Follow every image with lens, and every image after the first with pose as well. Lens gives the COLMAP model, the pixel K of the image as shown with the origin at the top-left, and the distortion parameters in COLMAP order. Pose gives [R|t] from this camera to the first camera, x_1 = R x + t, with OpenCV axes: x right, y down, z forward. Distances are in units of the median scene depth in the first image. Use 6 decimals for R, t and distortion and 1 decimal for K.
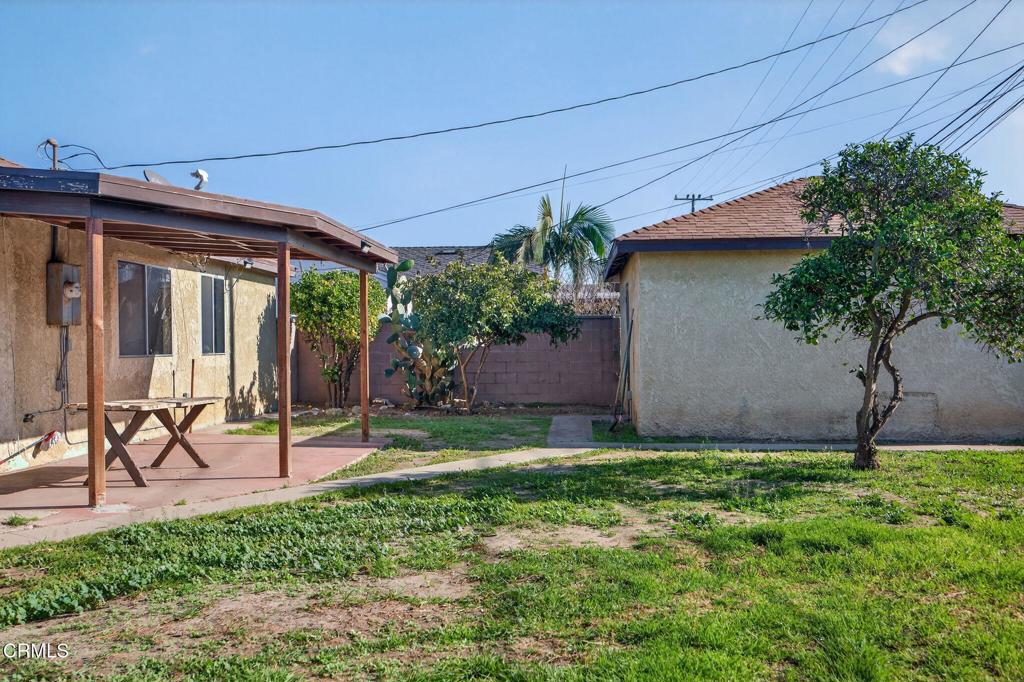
lens RADIAL K [[963.6, 0, 511.6], [0, 963.6, 342.9], [0, 0, 1]] dist [-0.004867, 0.000000]
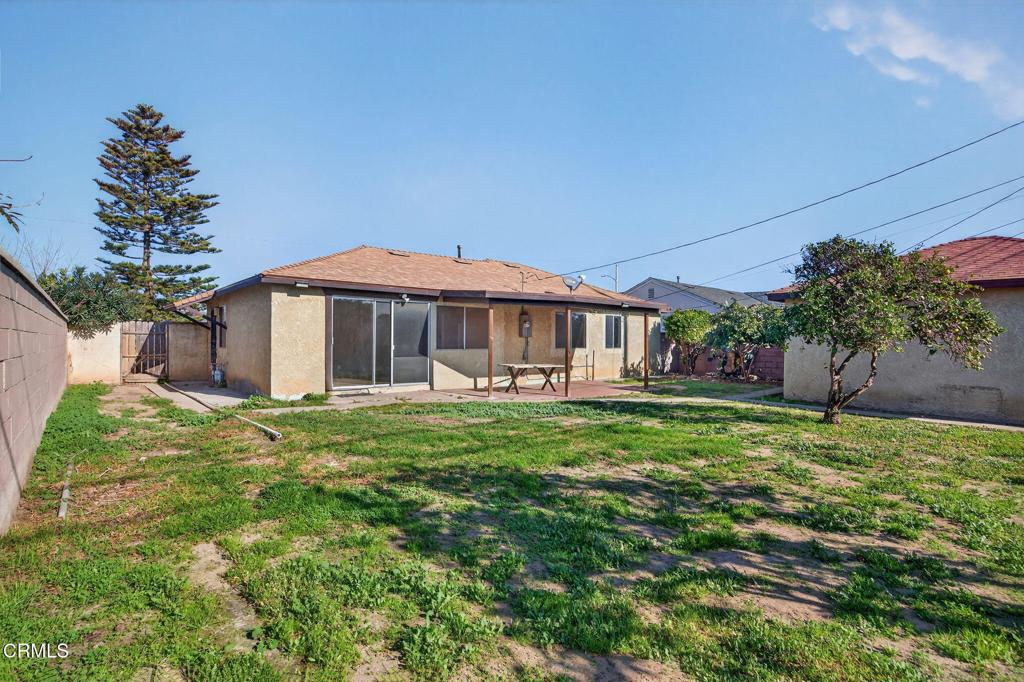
lens RADIAL K [[509.9, 0, 512.2], [0, 509.9, 338.5], [0, 0, 1]] dist [0.002704, 0.000186]
pose [[0.694672, 0.011785, -0.719230, 0.474673], [-0.013186, 0.999906, 0.003647, -0.015568], [0.719205, 0.006950, 0.694763, -0.051226]]
